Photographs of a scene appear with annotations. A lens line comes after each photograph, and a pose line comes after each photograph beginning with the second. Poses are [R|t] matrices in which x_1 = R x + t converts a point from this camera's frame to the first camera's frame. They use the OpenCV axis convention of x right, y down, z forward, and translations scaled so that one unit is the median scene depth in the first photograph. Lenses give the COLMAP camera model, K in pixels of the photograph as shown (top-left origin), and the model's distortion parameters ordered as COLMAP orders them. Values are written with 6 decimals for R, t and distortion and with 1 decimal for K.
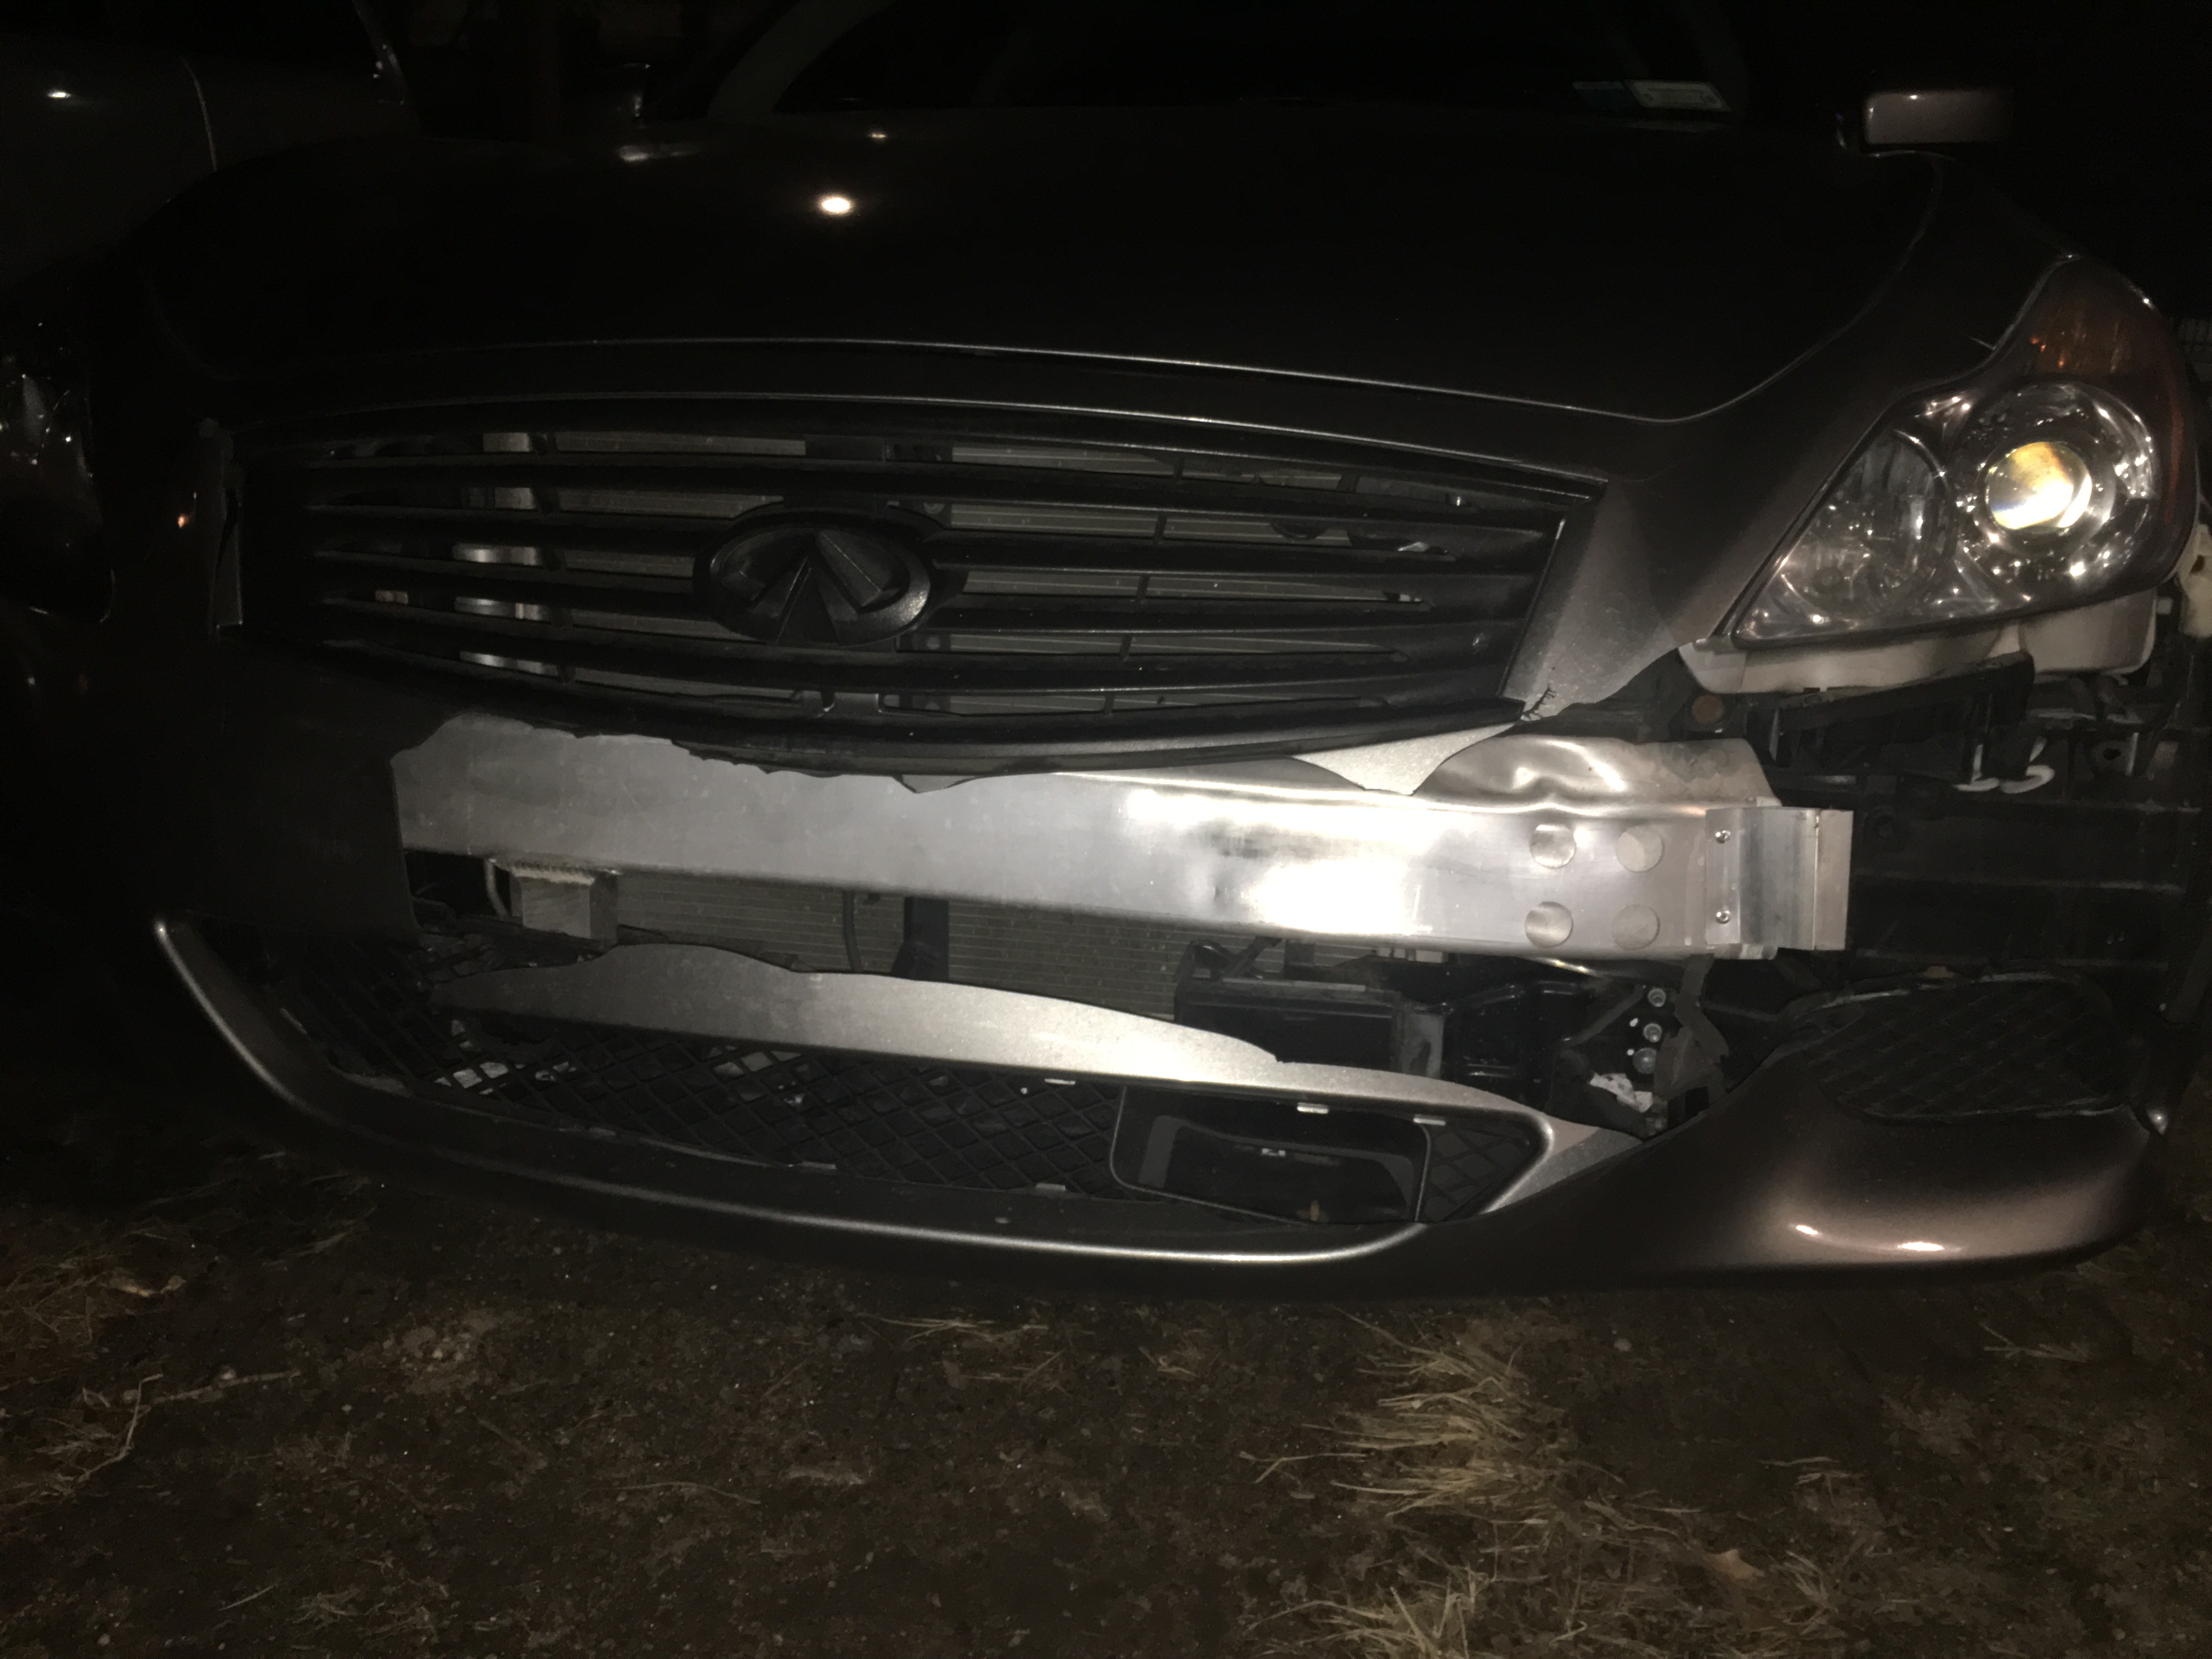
lens RADIAL K [[2019.0, 0, 1106.0], [0, 2019.0, 829.5], [0, 0, 1]] dist [0.012140, -0.076708]
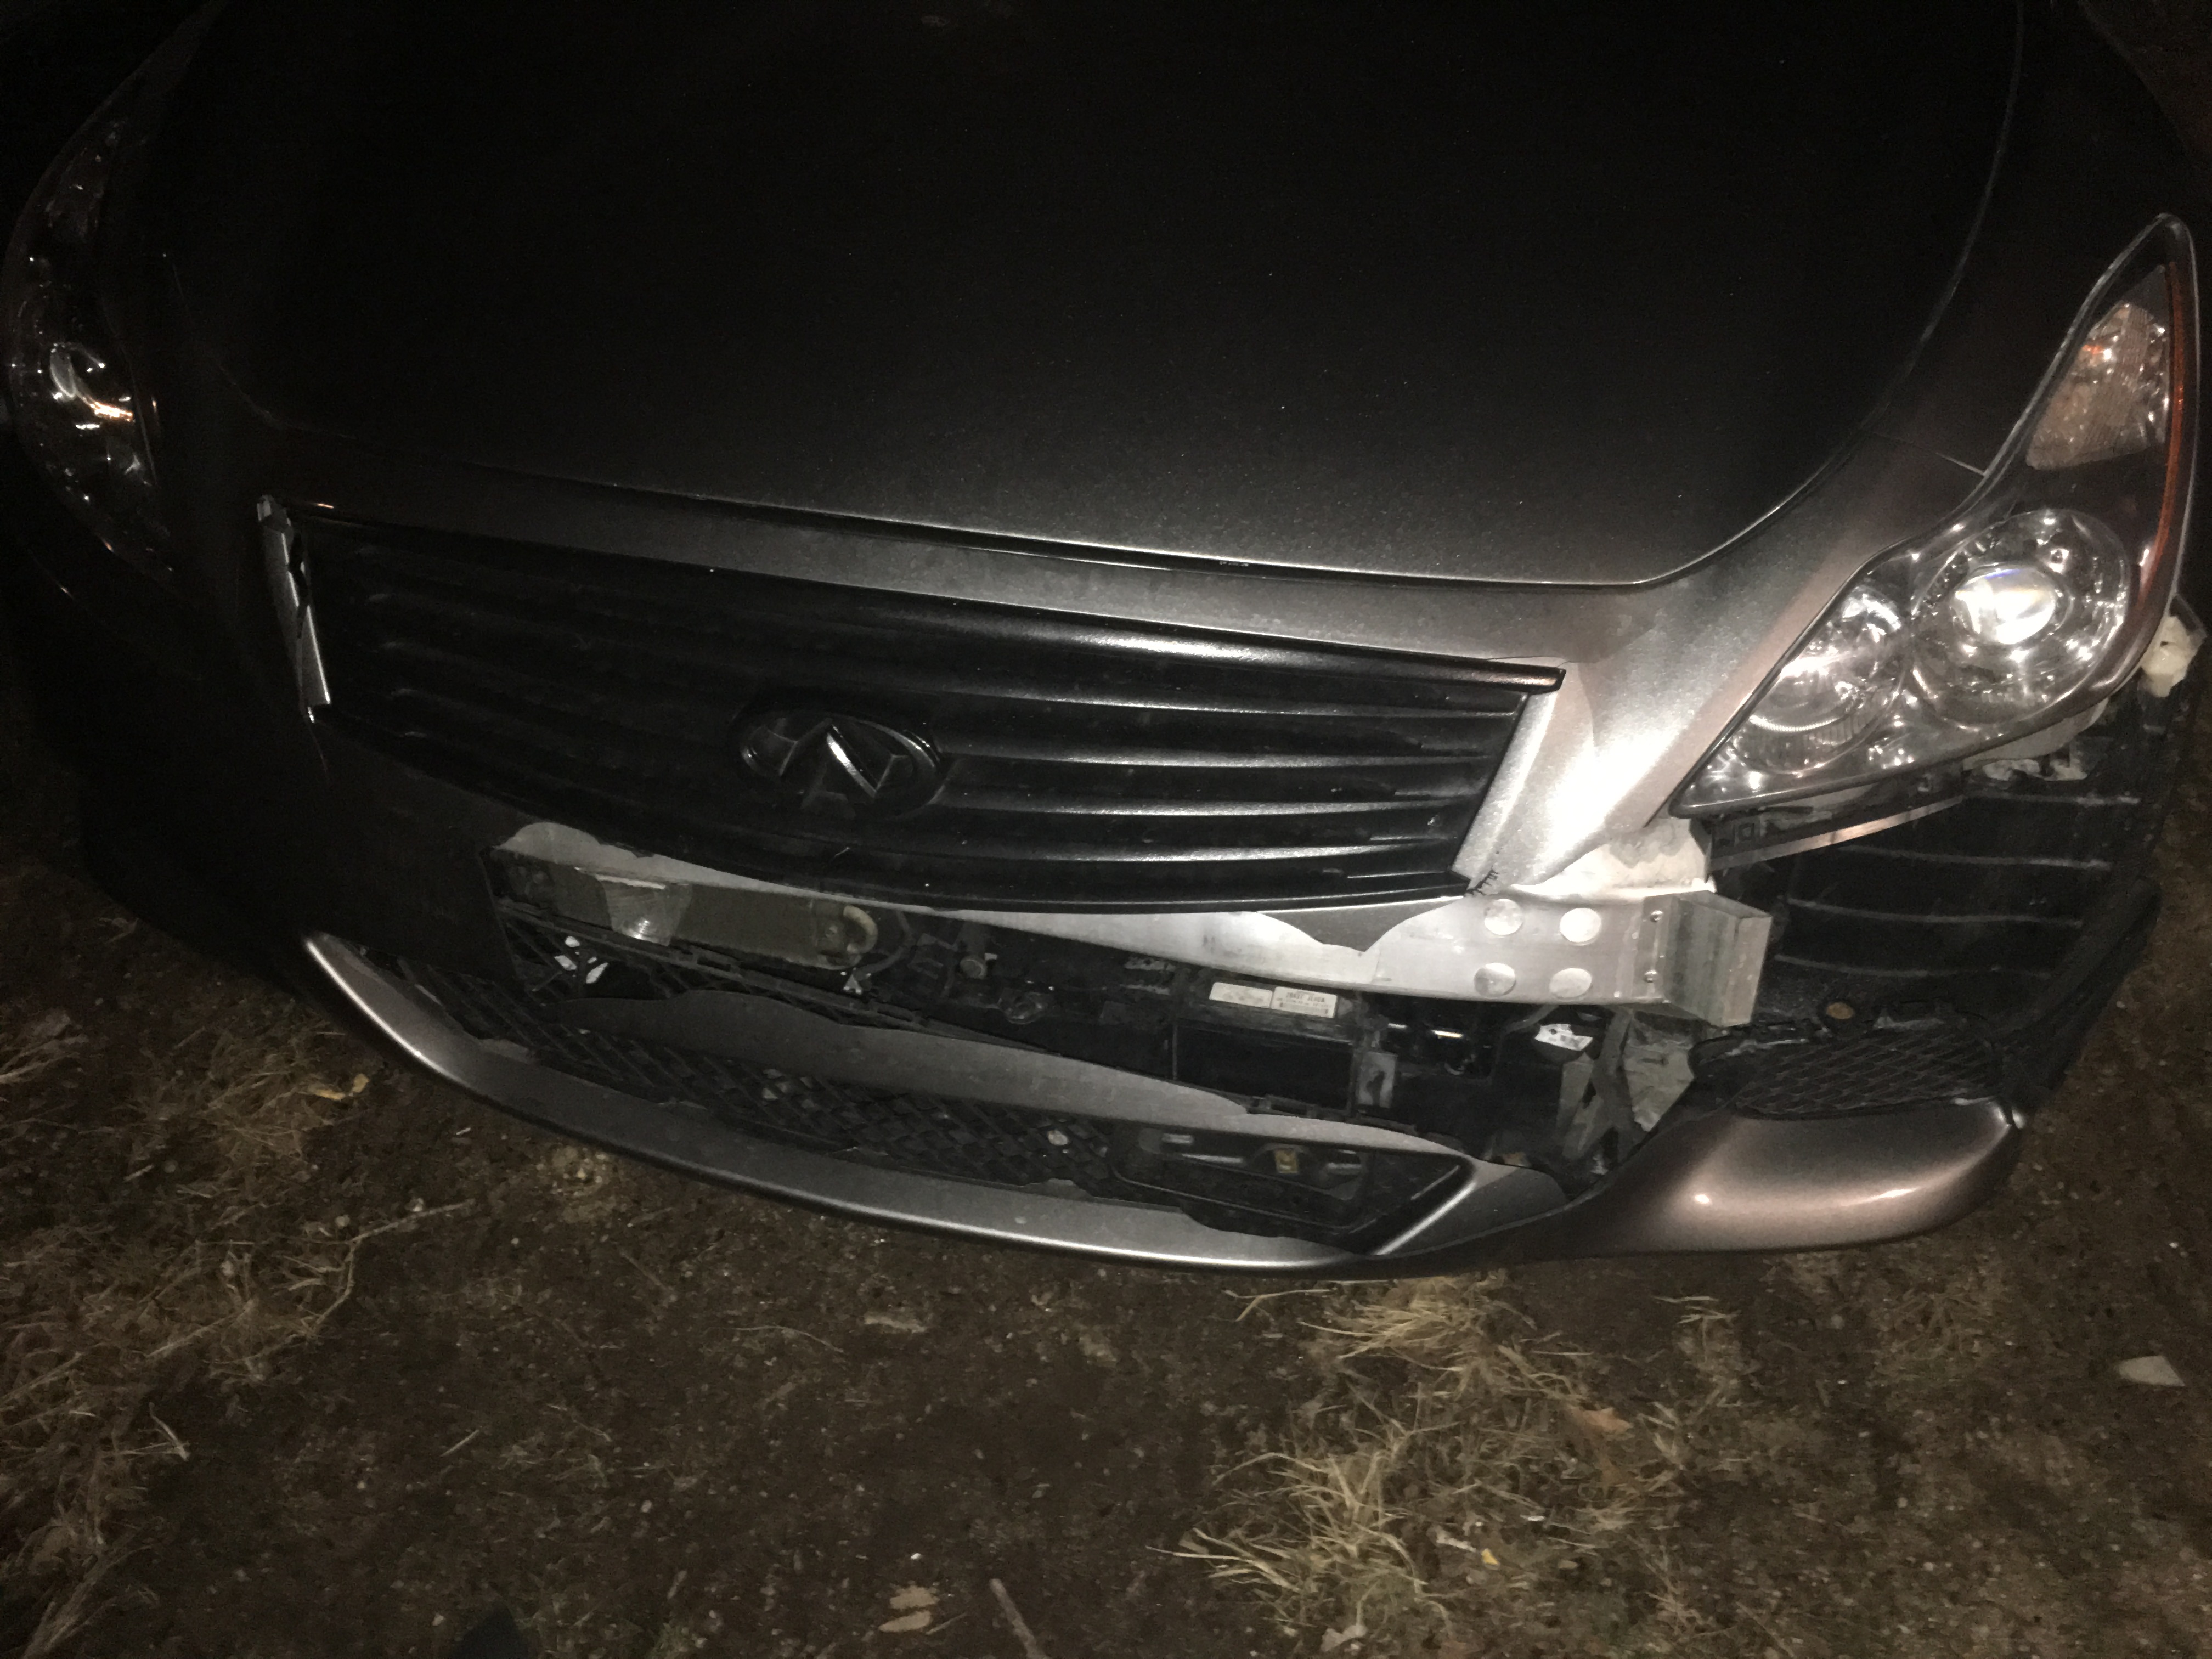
lens RADIAL K [[2019.0, 0, 1106.0], [0, 2019.0, 829.5], [0, 0, 1]] dist [0.012140, -0.076708]
pose [[0.998261, 0.014172, -0.057217, 0.062347], [0.011544, 0.904870, 0.425532, -0.500864], [0.057805, -0.425452, 0.903133, -0.005751]]
